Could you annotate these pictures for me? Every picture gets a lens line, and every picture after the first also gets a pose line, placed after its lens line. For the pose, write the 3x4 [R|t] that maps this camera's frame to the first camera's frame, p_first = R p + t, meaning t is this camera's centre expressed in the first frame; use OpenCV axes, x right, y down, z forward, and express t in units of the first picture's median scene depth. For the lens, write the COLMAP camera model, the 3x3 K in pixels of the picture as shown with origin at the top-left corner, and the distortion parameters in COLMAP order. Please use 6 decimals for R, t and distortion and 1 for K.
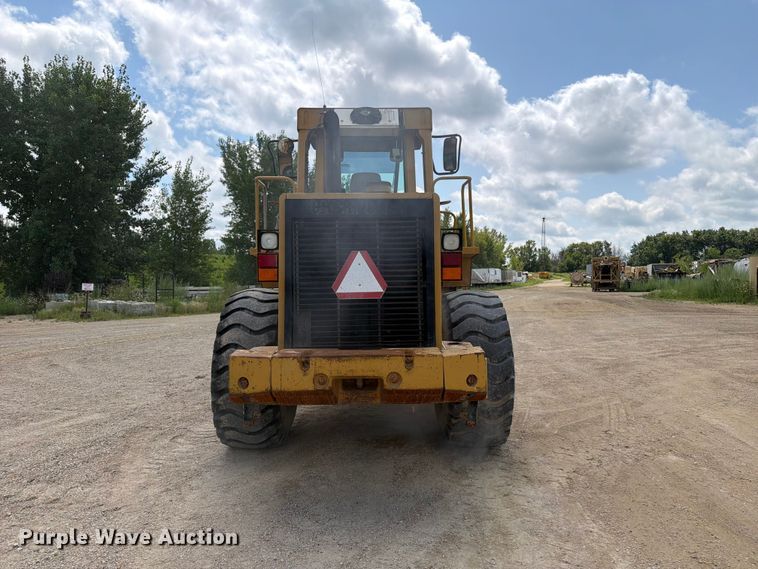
lens RADIAL K [[524.6, 0, 381.4], [0, 524.6, 284.7], [0, 0, 1]] dist [0.081824, -0.101211]
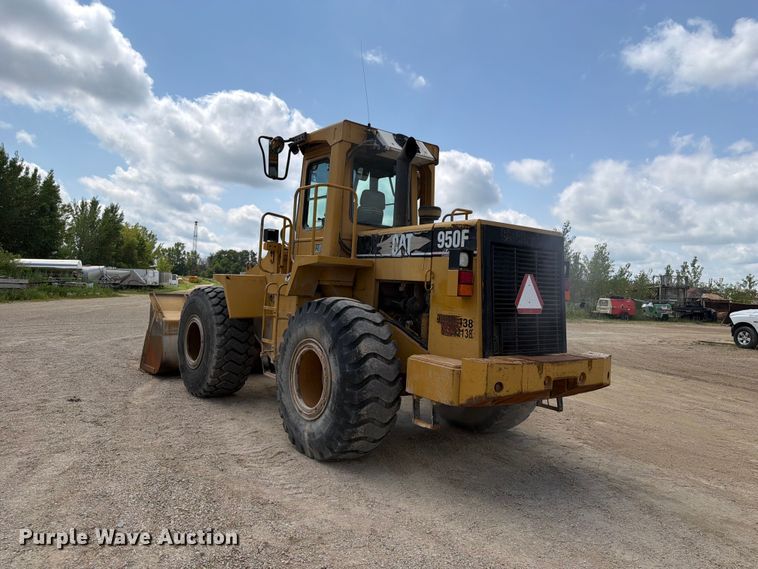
lens RADIAL K [[527.1, 0, 386.9], [0, 527.1, 283.1], [0, 0, 1]] dist [0.053606, -0.066723]
pose [[0.791757, 0.056092, 0.608255, -0.088179], [-0.048221, 0.998407, -0.029302, 0.000657], [-0.608929, -0.006130, 0.793201, 0.019081]]
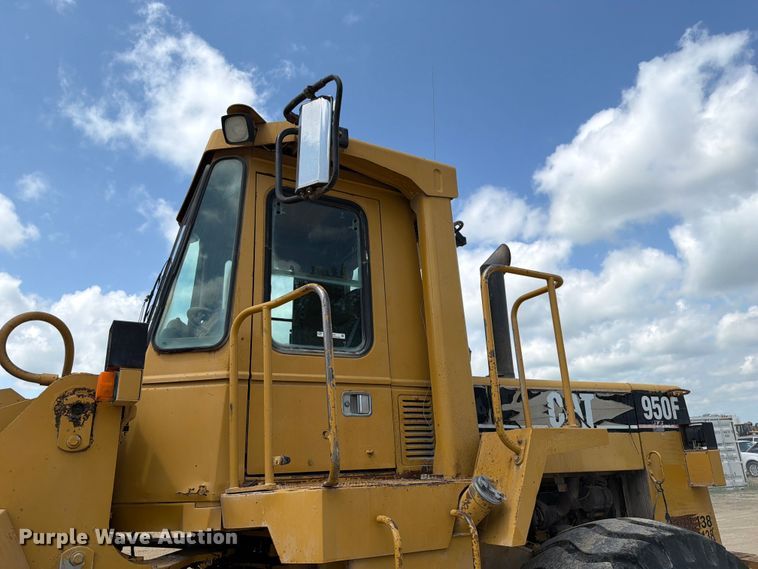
lens RADIAL K [[530.0, 0, 377.9], [0, 530.0, 289.3], [0, 0, 1]] dist [0.053343, -0.070478]
pose [[-0.462873, 0.298190, 0.834764, -0.068535], [0.058609, 0.949955, -0.306839, -0.006251], [-0.884485, -0.093103, -0.457185, 0.165987]]
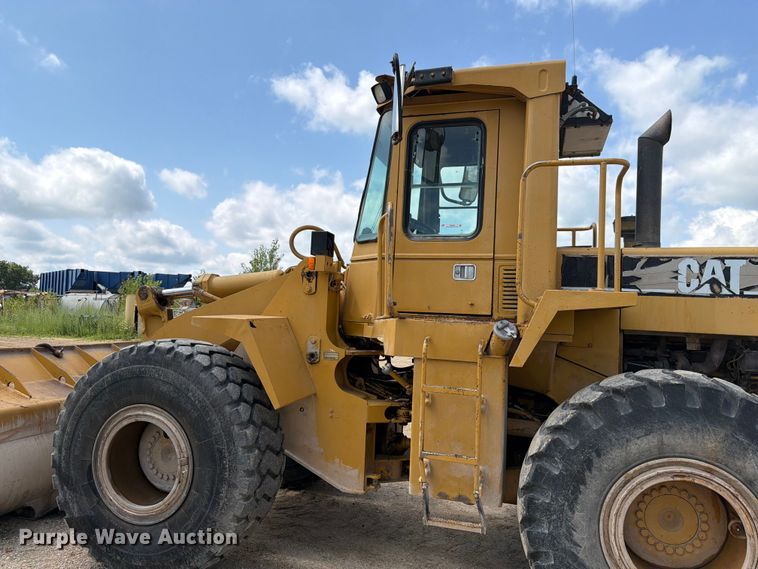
lens RADIAL K [[530.0, 0, 377.9], [0, 530.0, 289.3], [0, 0, 1]] dist [0.053343, -0.070478]
pose [[0.302453, 0.072600, 0.950396, -0.098312], [-0.023351, 0.997360, -0.068757, -0.003485], [-0.952878, -0.001397, 0.303349, 0.129636]]
